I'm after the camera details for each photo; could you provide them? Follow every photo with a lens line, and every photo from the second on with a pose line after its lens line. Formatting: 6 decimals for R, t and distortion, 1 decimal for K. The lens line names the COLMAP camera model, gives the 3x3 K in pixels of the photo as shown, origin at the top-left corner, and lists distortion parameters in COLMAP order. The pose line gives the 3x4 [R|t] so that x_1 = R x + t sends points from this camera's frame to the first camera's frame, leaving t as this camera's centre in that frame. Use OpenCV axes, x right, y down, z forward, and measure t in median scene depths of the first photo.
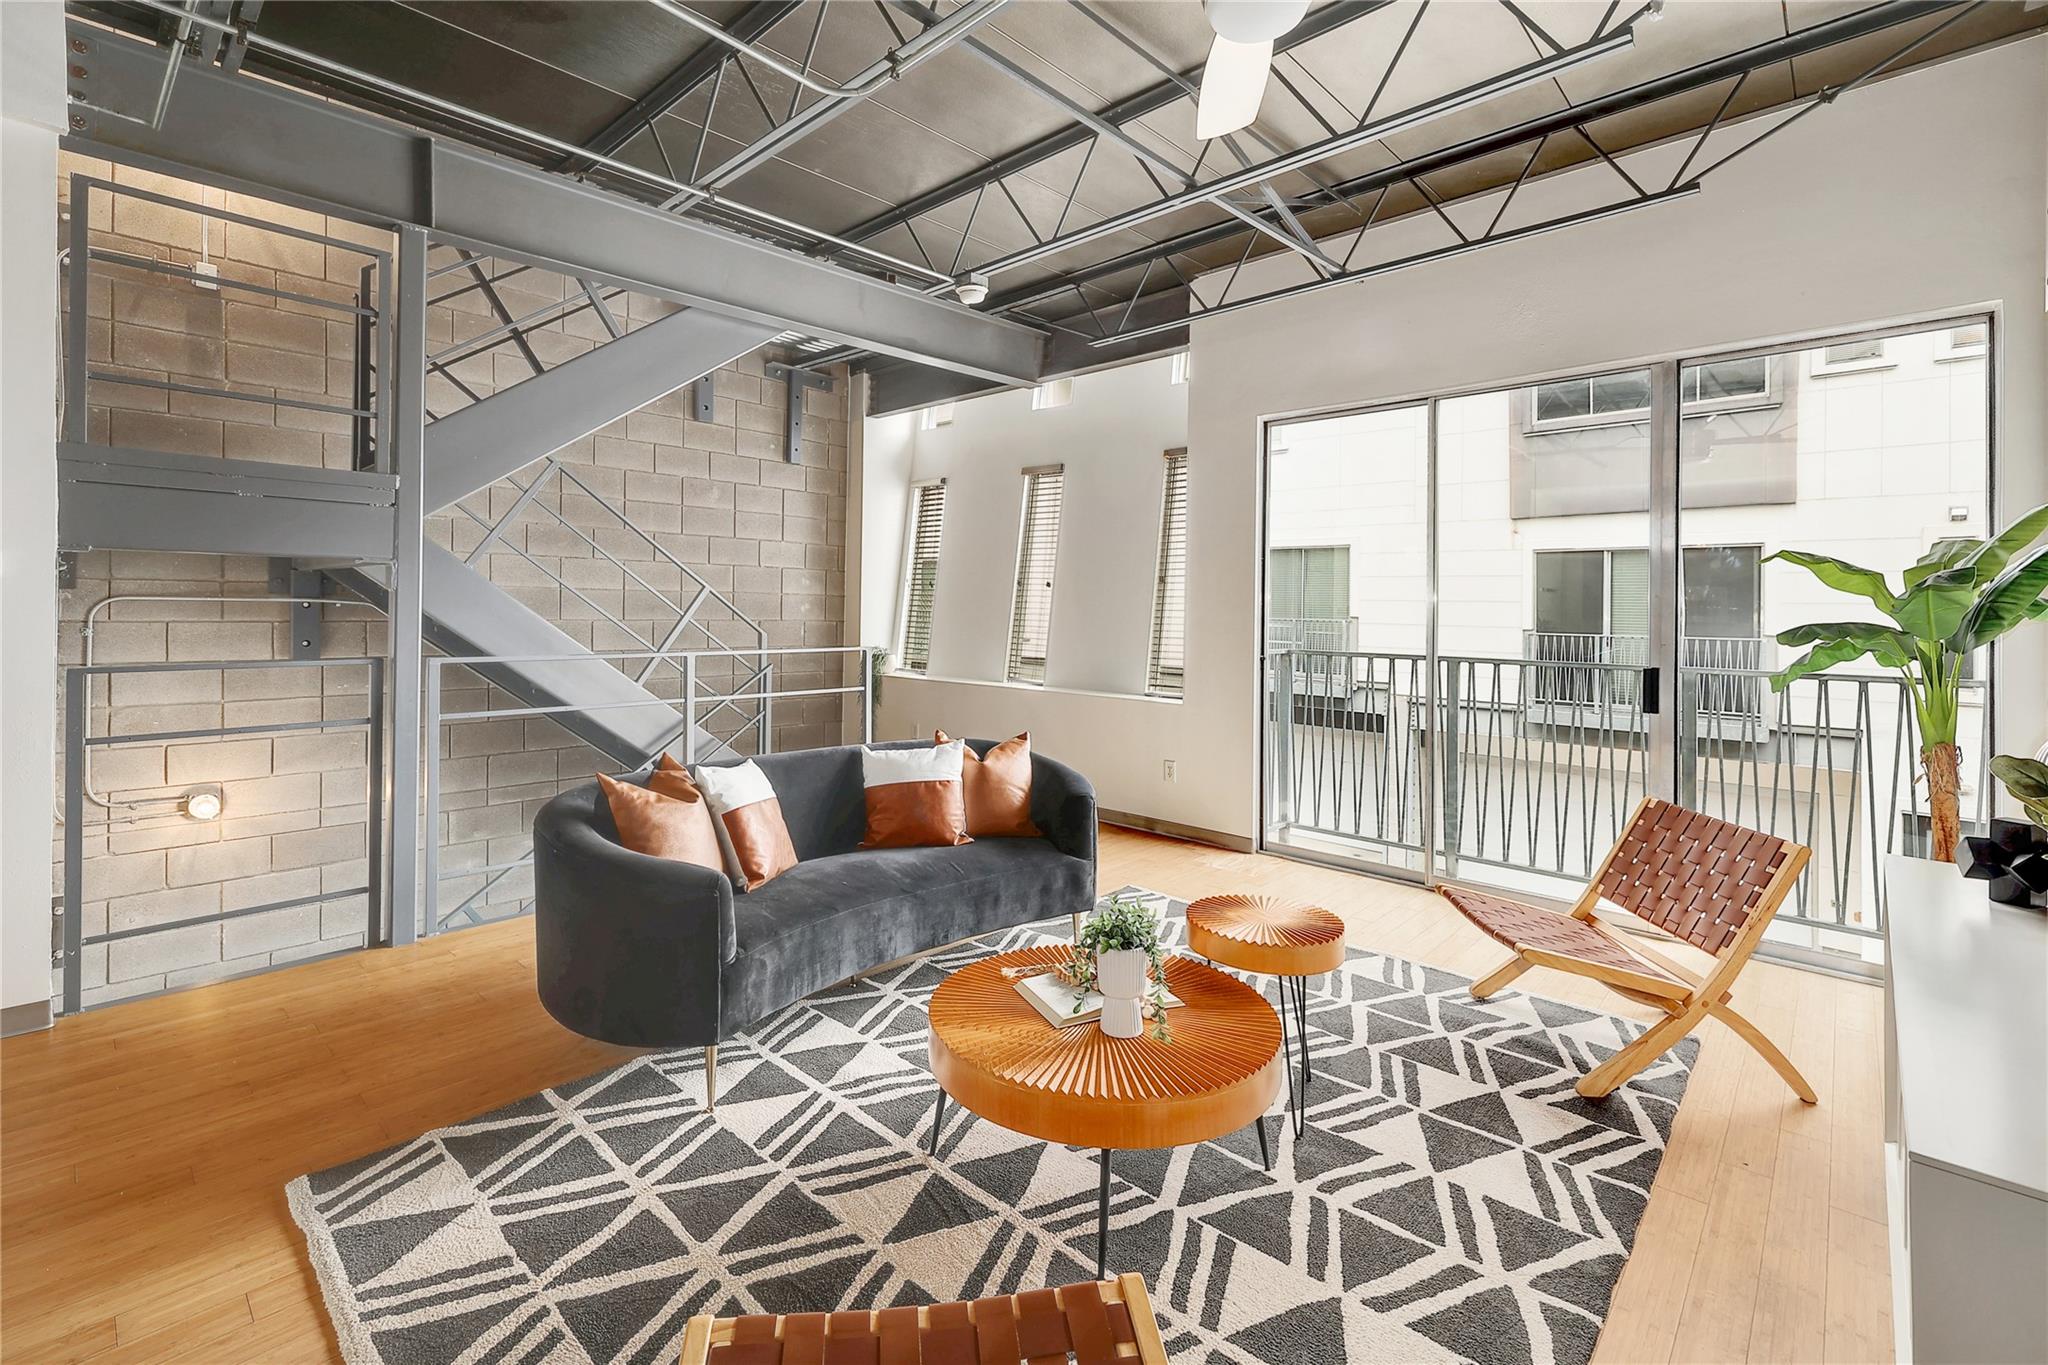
lens RADIAL K [[895.0, 0, 1002.9], [0, 895.0, 613.2], [0, 0, 1]] dist [-0.007622, 0.001157]
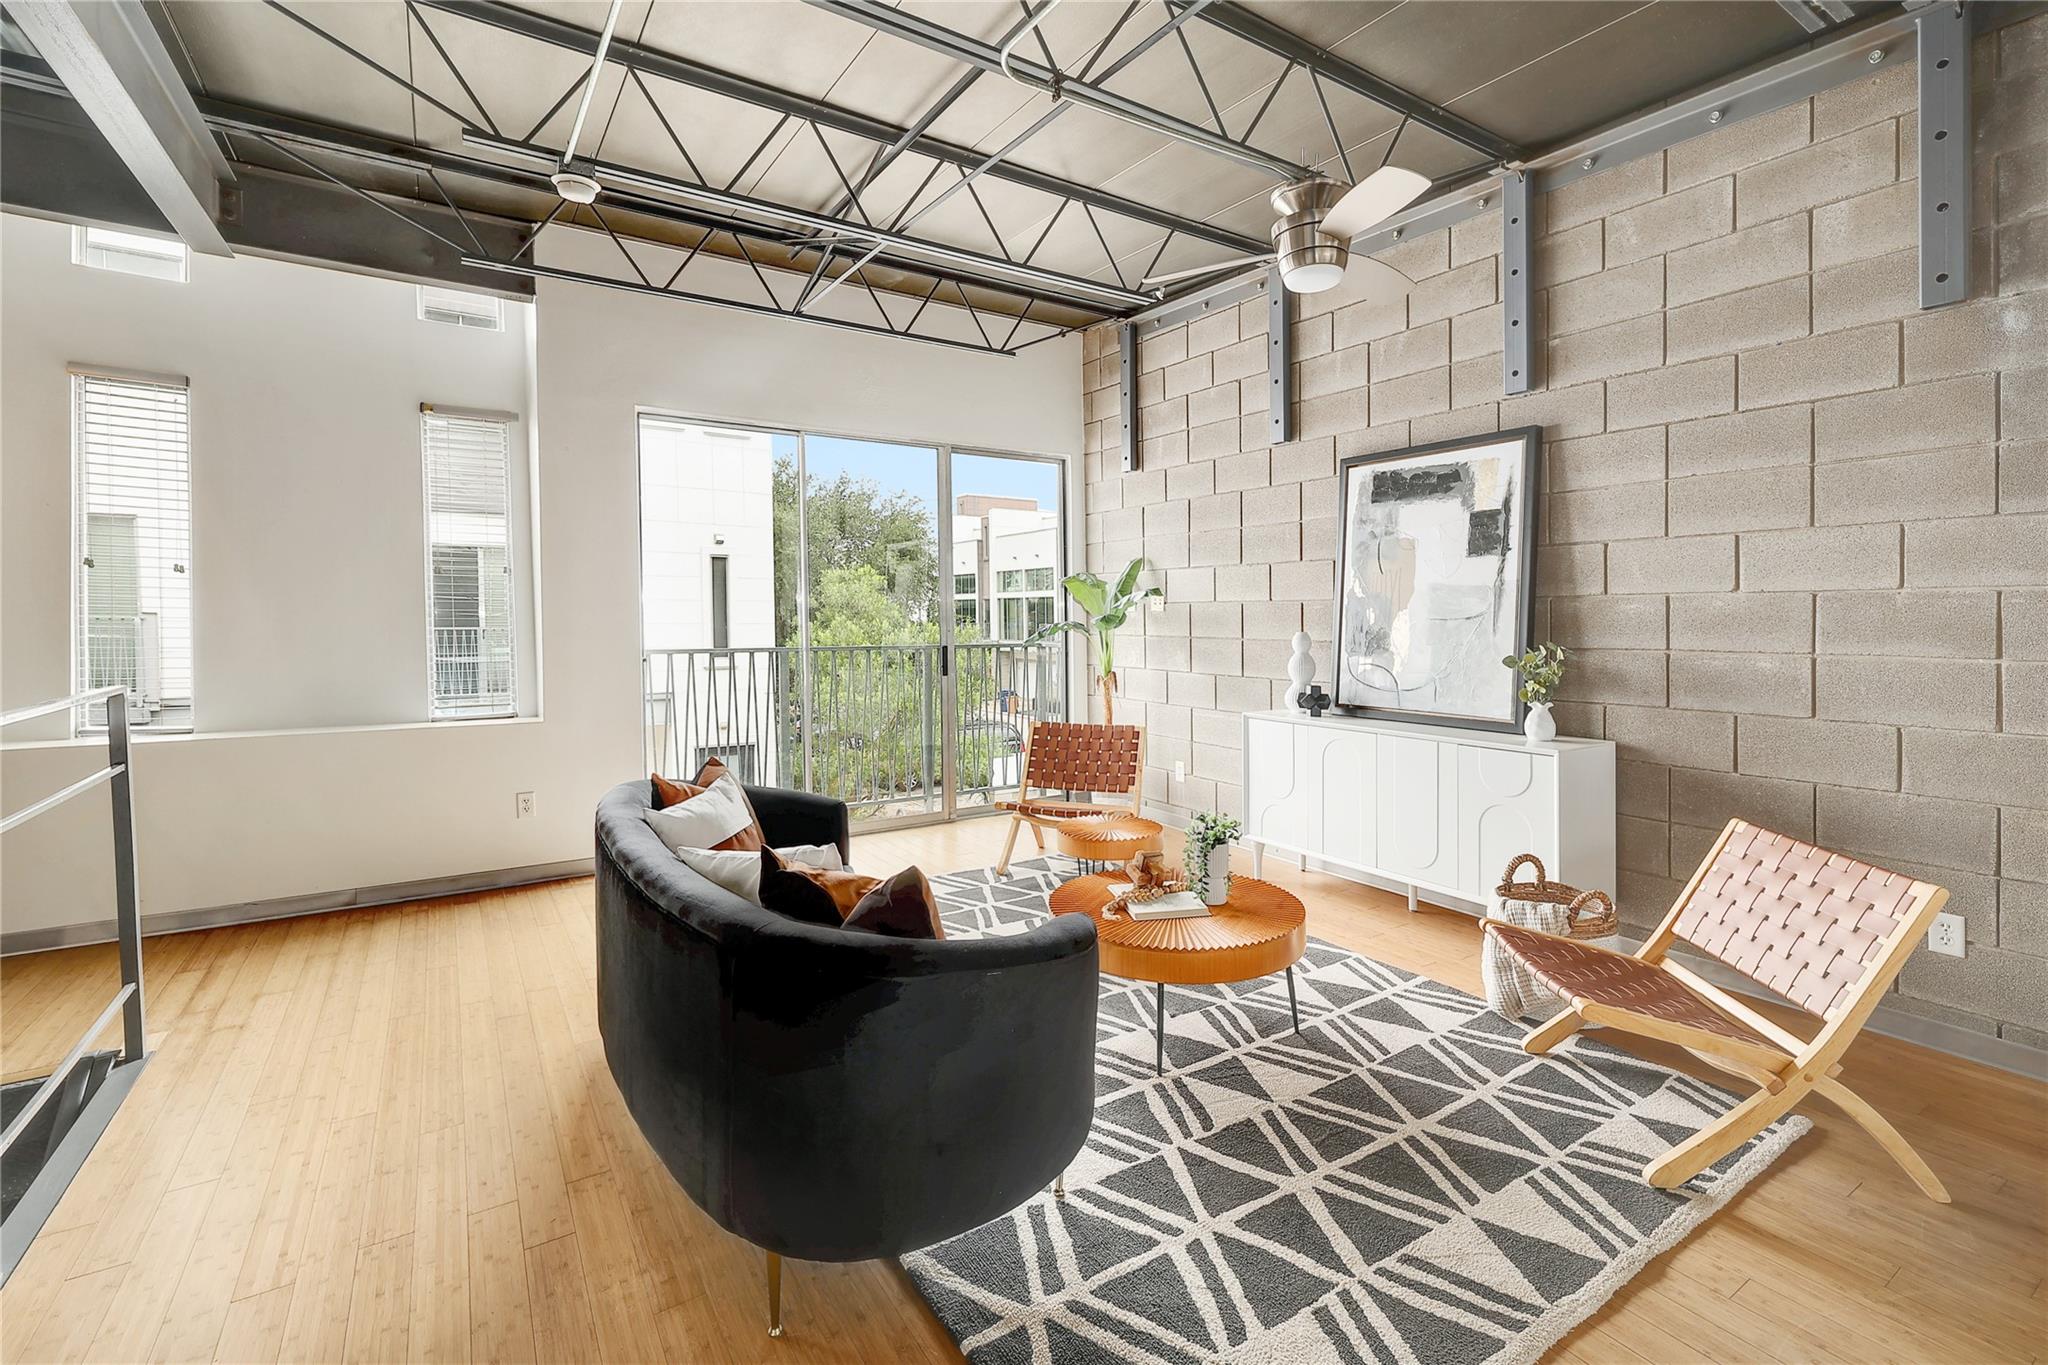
lens RADIAL K [[895.0, 0, 1011.8], [0, 895.0, 623.0], [0, 0, 1]] dist [-0.007622, 0.001157]
pose [[0.249272, -0.024982, 0.968111, -1.205111], [0.001654, 0.999677, 0.025371, -0.031055], [-0.968432, -0.004723, 0.249233, 0.843298]]
